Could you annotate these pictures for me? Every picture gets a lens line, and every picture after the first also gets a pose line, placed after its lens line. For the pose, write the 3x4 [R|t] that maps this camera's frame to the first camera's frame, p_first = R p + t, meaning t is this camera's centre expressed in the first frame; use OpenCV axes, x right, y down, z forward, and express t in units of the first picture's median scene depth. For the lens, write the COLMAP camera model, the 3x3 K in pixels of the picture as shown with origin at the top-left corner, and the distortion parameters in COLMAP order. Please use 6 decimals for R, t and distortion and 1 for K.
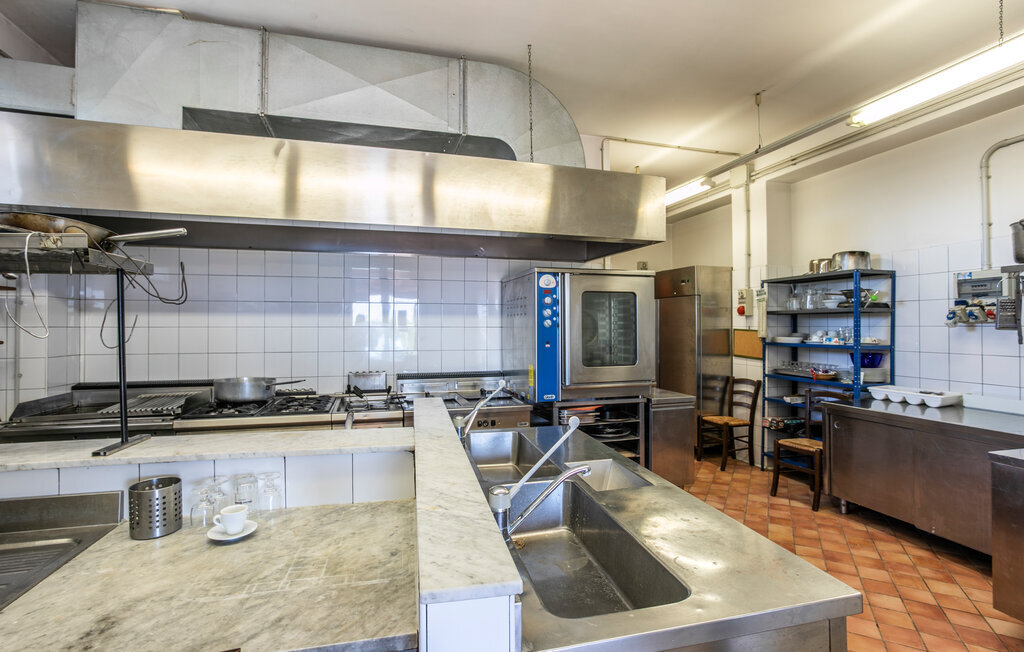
lens RADIAL K [[495.0, 0, 508.8], [0, 495.0, 323.1], [0, 0, 1]] dist [-0.024305, 0.001864]
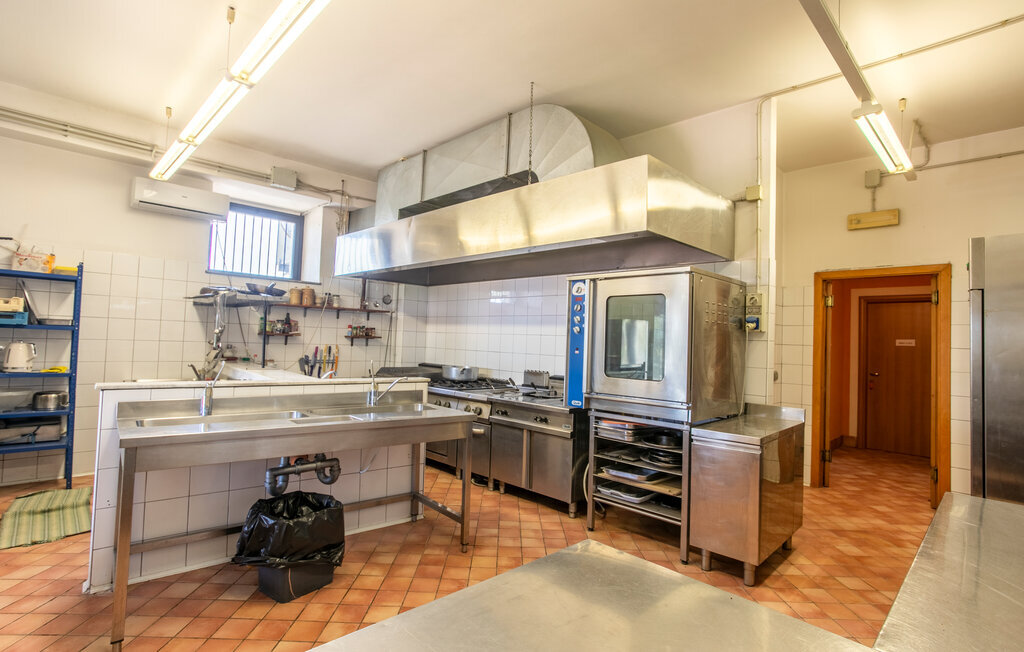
lens RADIAL K [[495.0, 0, 508.8], [0, 495.0, 323.1], [0, 0, 1]] dist [-0.024305, 0.001864]
pose [[0.477994, -0.012182, -0.878278, 0.905286], [-0.032620, 0.998968, -0.031610, 0.023181], [0.877757, 0.043759, 0.477104, 0.392374]]
